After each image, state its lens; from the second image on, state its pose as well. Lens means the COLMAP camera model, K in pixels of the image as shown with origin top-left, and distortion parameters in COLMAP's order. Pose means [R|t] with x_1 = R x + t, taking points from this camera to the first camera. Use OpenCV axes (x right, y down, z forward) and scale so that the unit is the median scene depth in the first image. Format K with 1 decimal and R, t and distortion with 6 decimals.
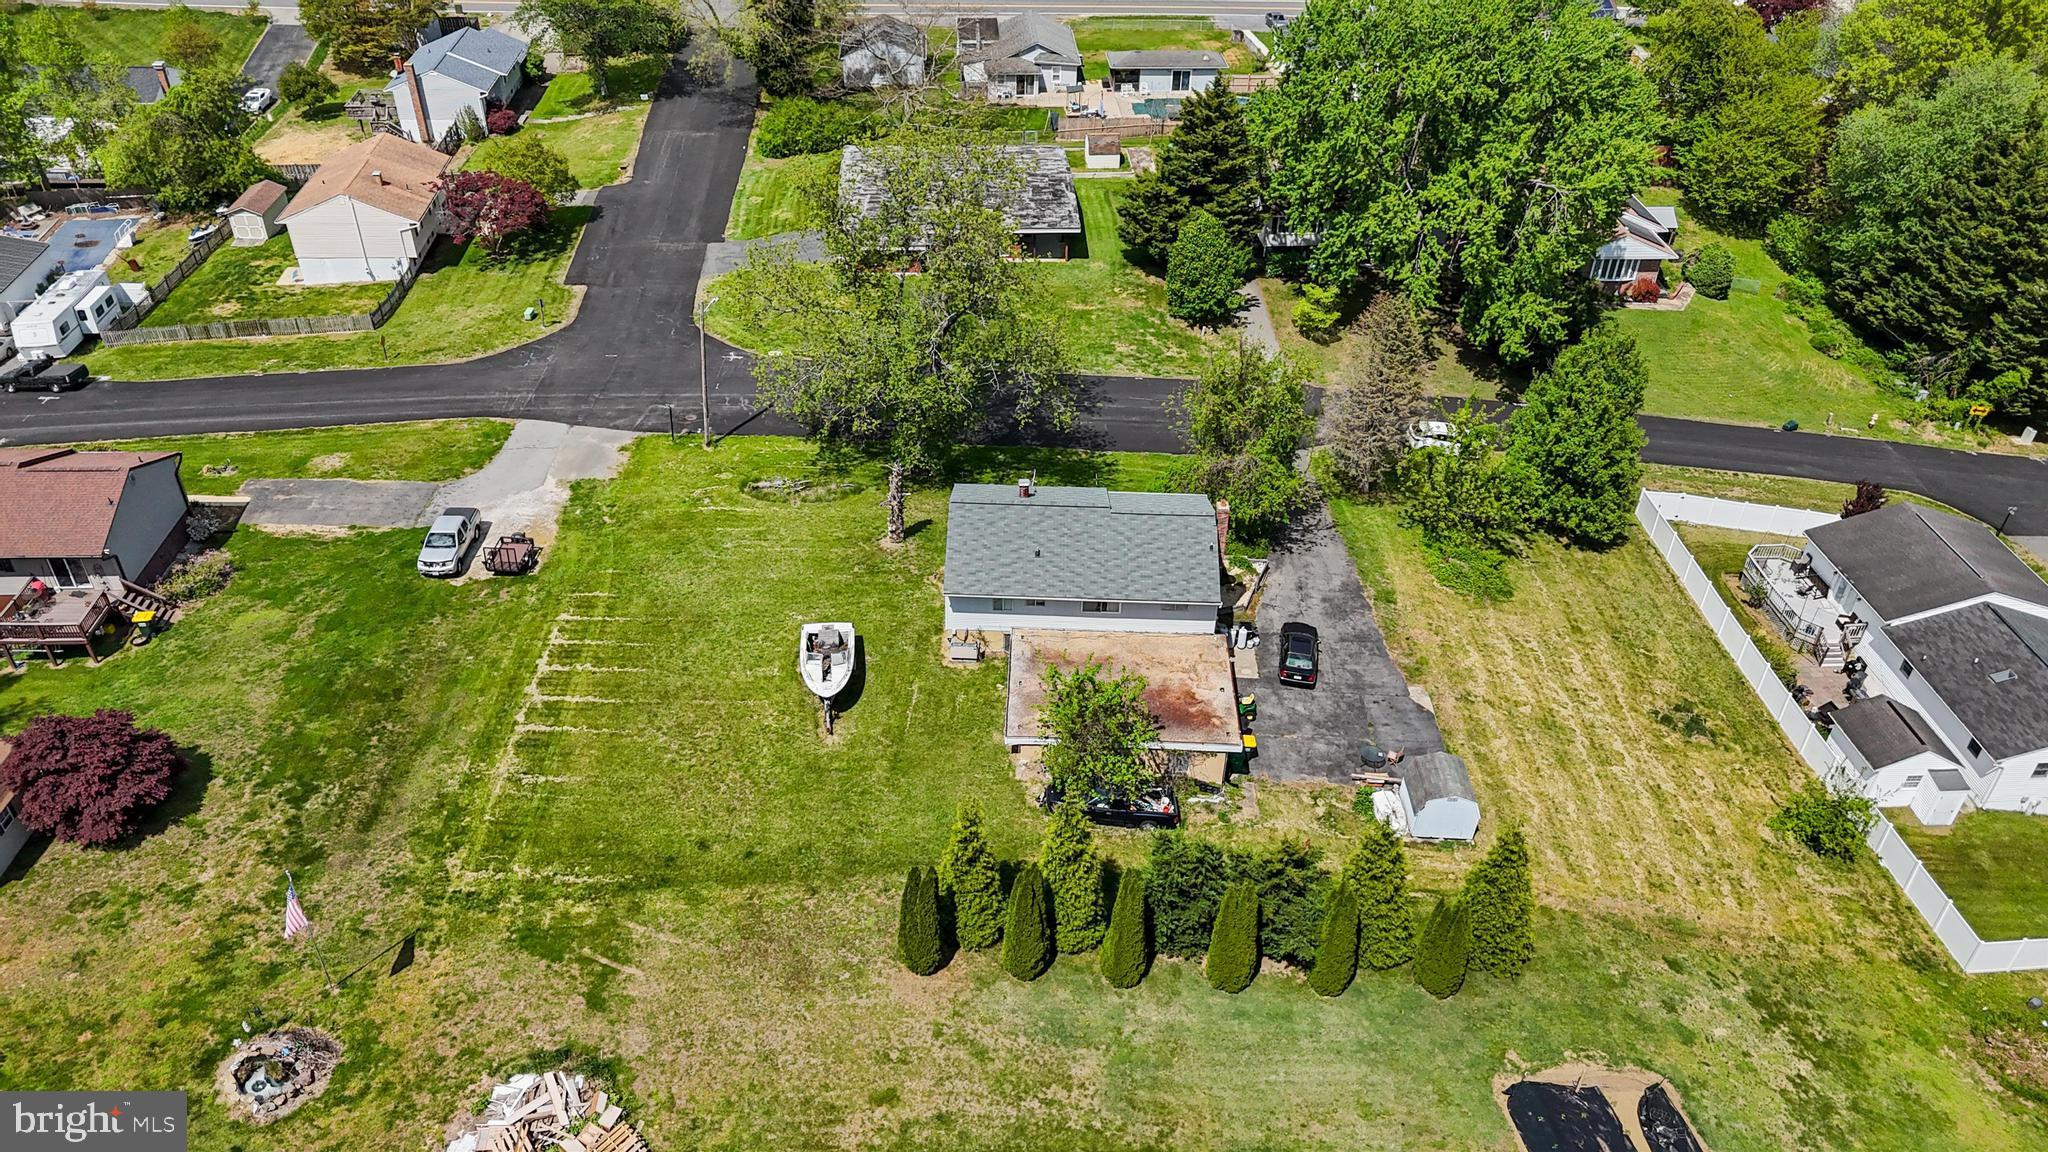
lens RADIAL K [[1508.0, 0, 1024.0], [0, 1508.0, 576.0], [0, 0, 1]] dist [0.086928, -0.101379]
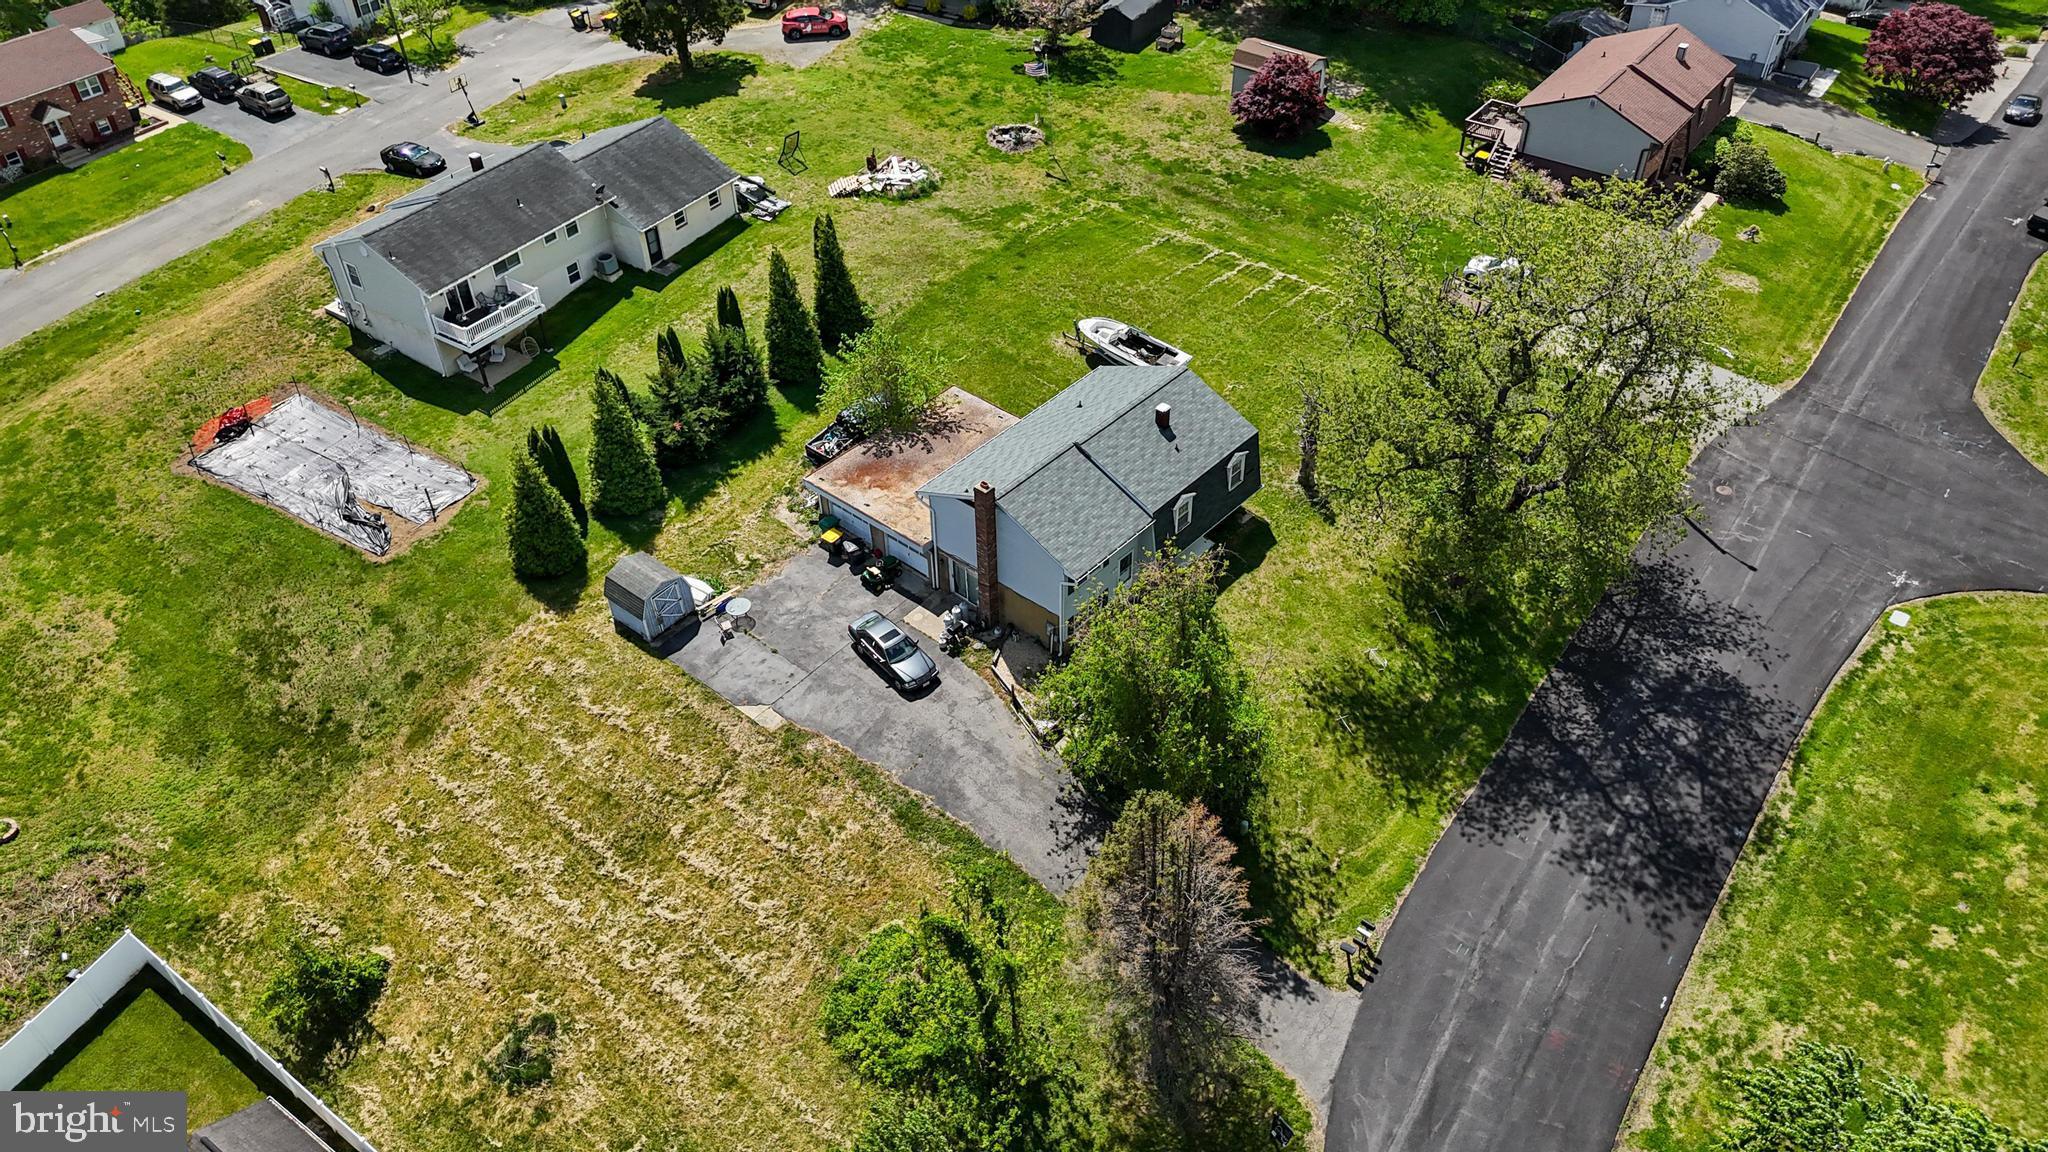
lens RADIAL K [[1506.7, 0, 1050.1], [0, 1506.7, 572.8], [0, 0, 1]] dist [0.070830, -0.070803]
pose [[-0.632320, 0.496982, -0.594290, 0.528959], [-0.454985, 0.382650, 0.804095, -0.605634], [0.627026, 0.778838, -0.015838, 0.883600]]
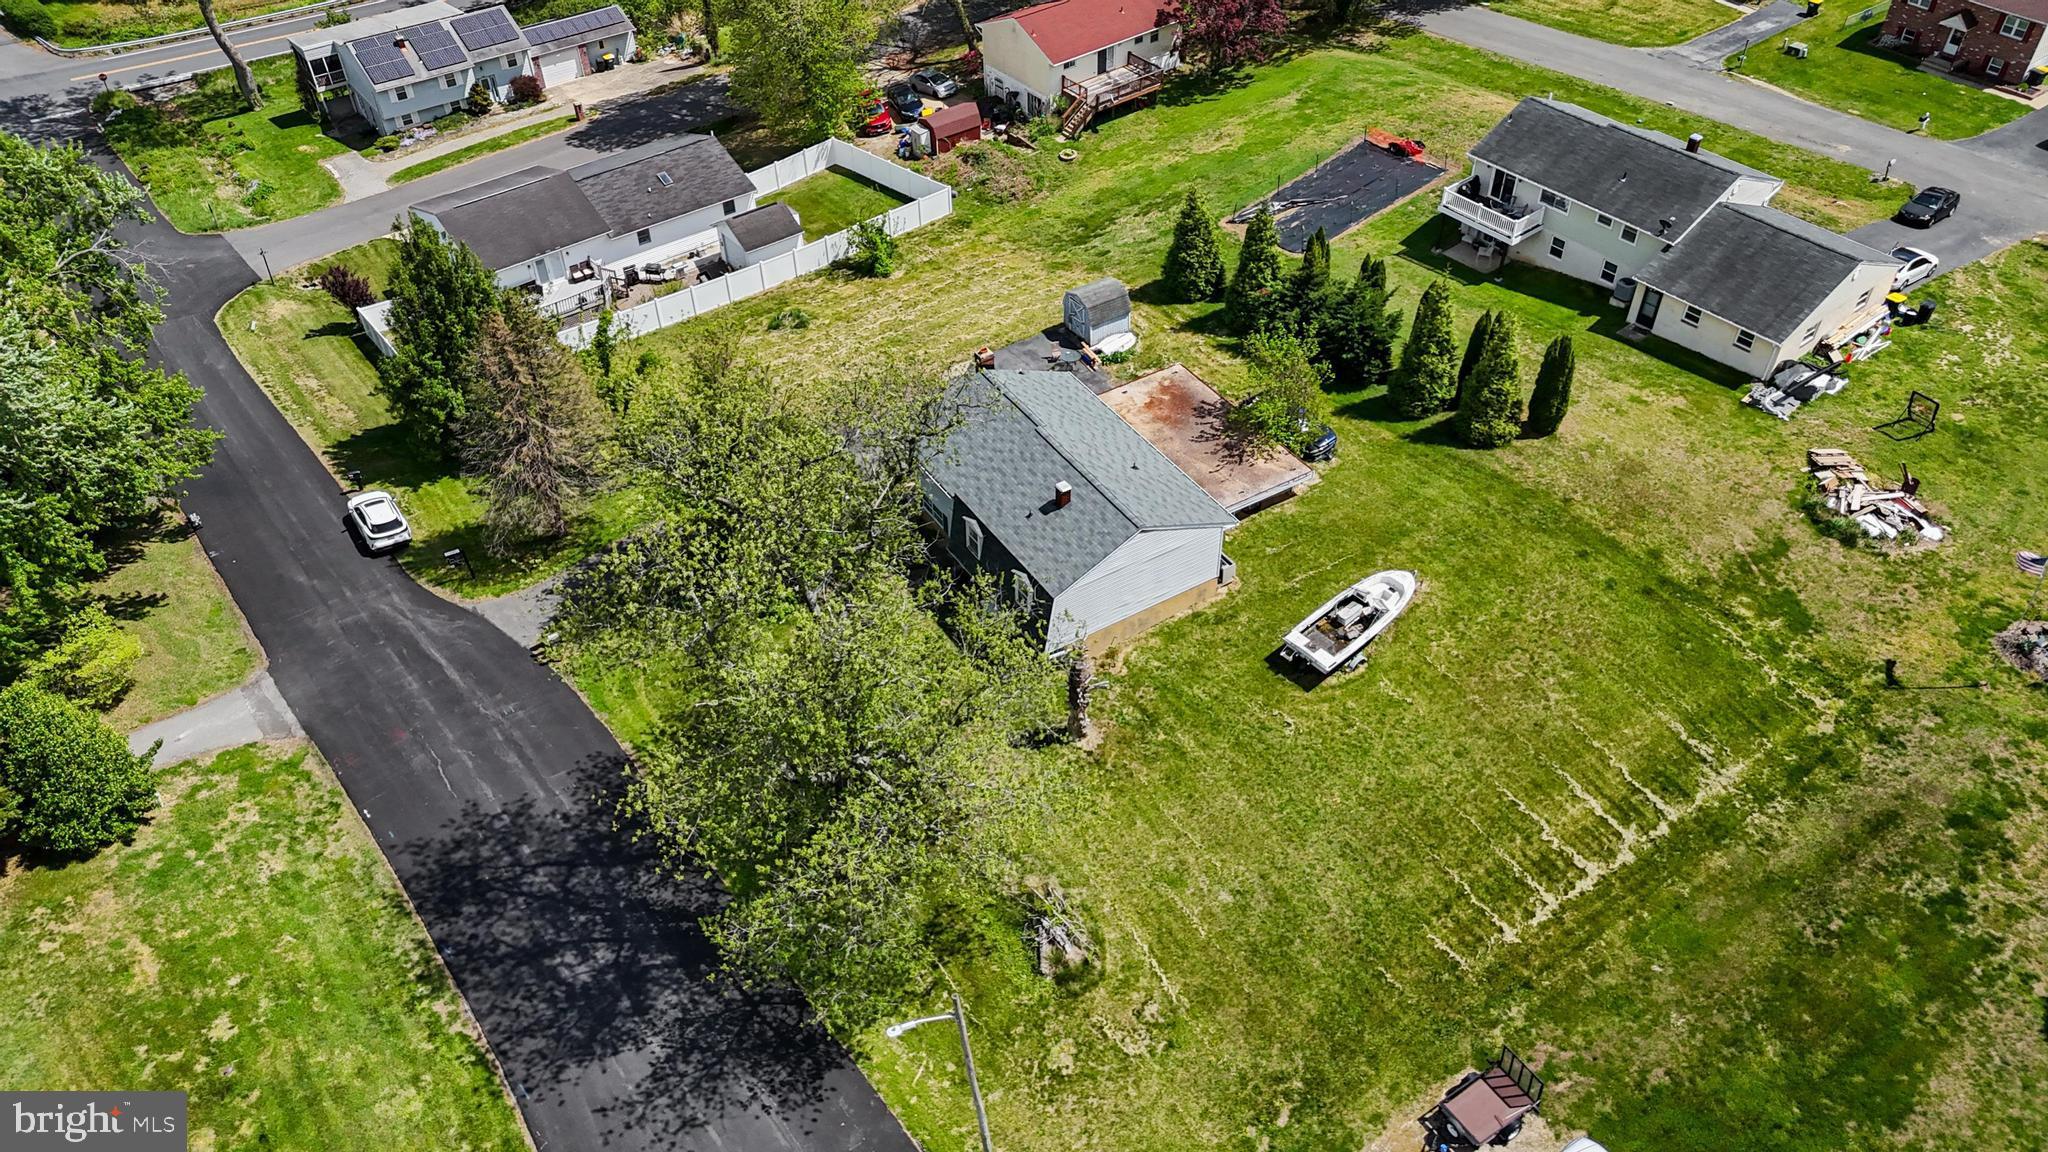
lens RADIAL K [[1514.1, 0, 1024.0], [0, 1514.1, 576.0], [0, 0, 1]] dist [0.072145, -0.060807]
pose [[-0.551169, -0.573468, 0.606092, -0.436415], [0.487370, 0.368330, 0.791709, -0.599249], [-0.677262, 0.731756, 0.076479, 0.831609]]
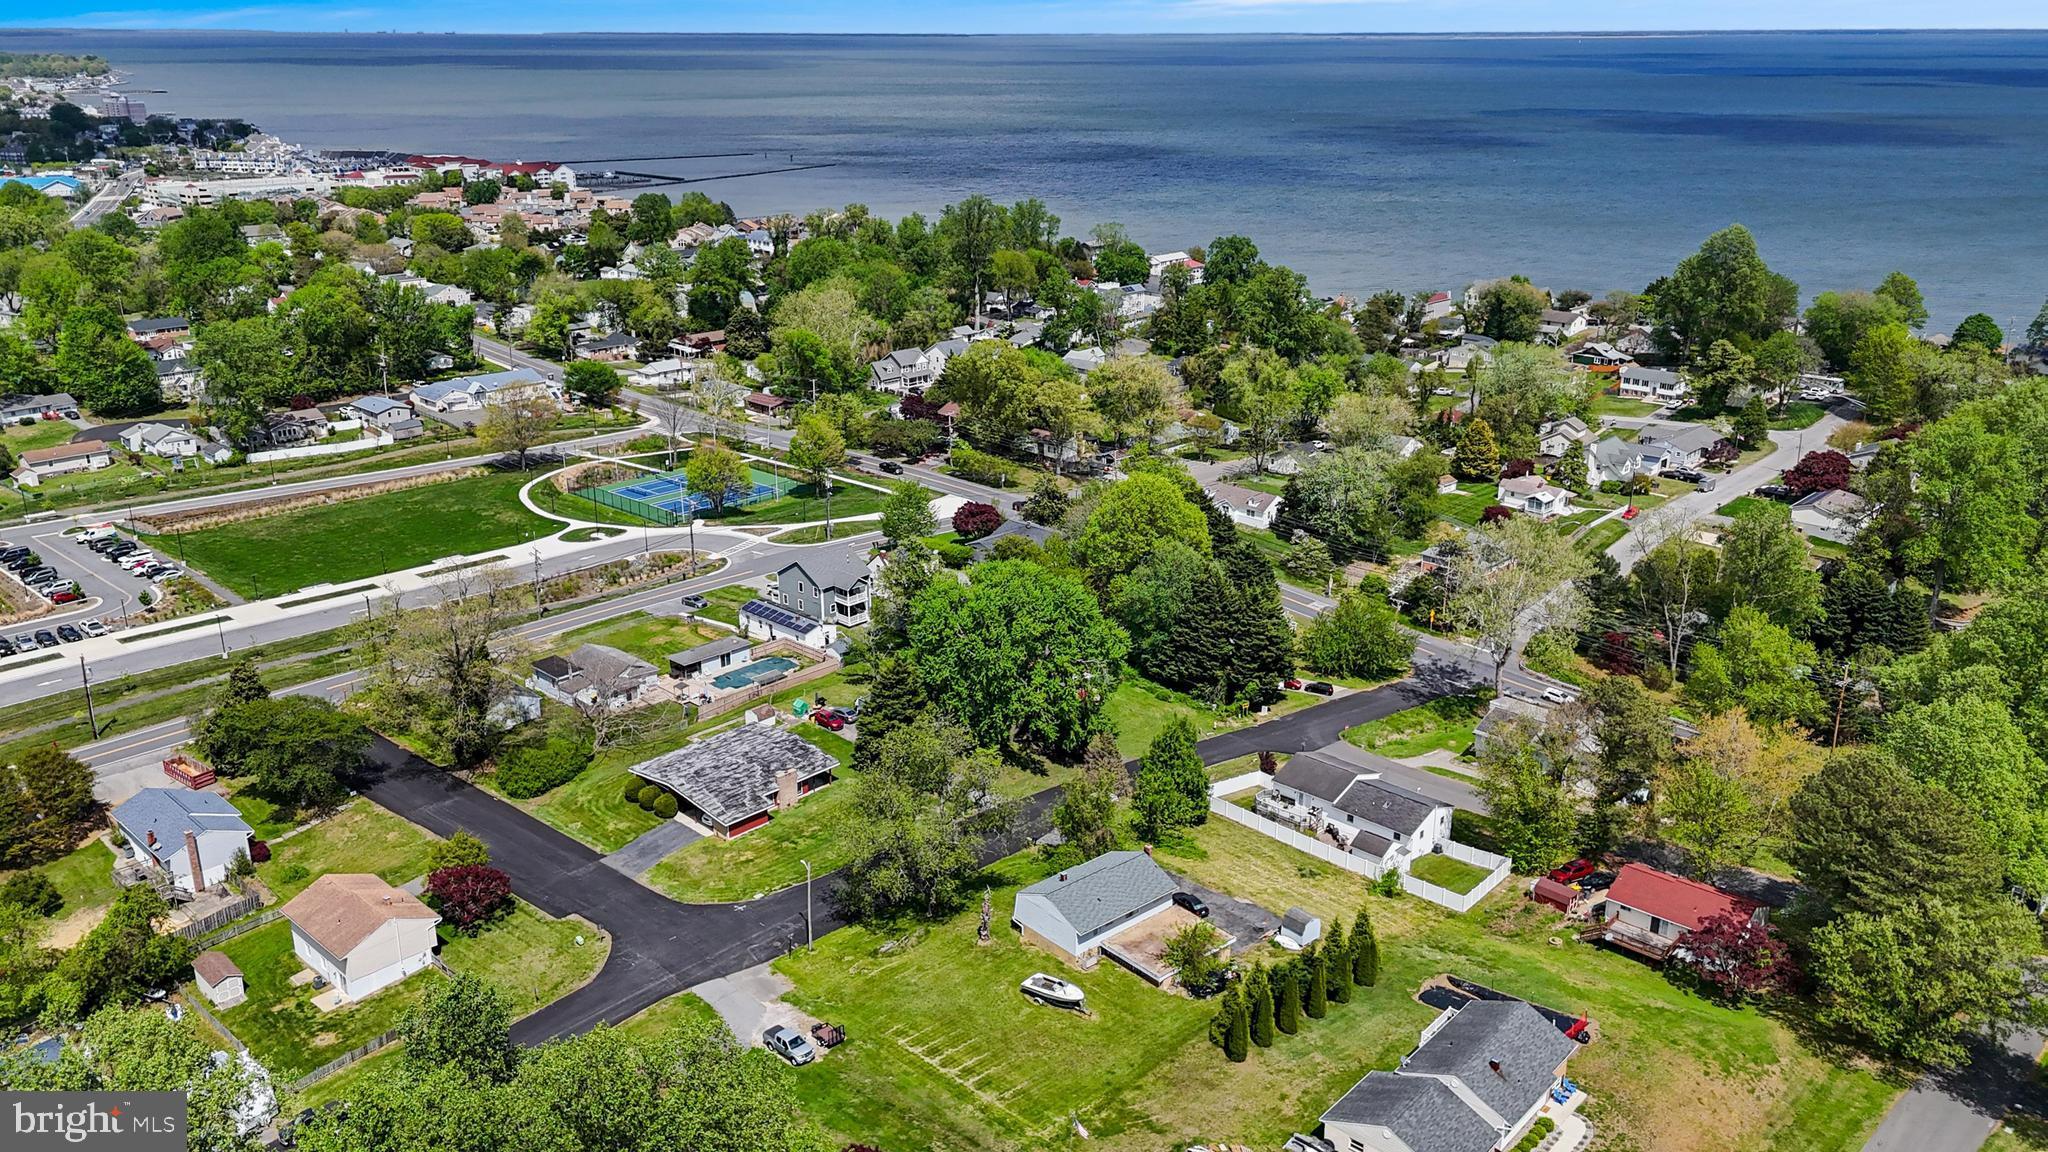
lens RADIAL K [[1558.3, 0, 1024.0], [0, 1558.3, 576.0], [0, 0, 1]] dist [0.108751, -0.134417]
pose [[0.739311, -0.242765, 0.628080, -1.035027], [0.408993, 0.902875, -0.132446, -0.137987], [-0.534924, 0.354799, 0.766794, -0.572687]]
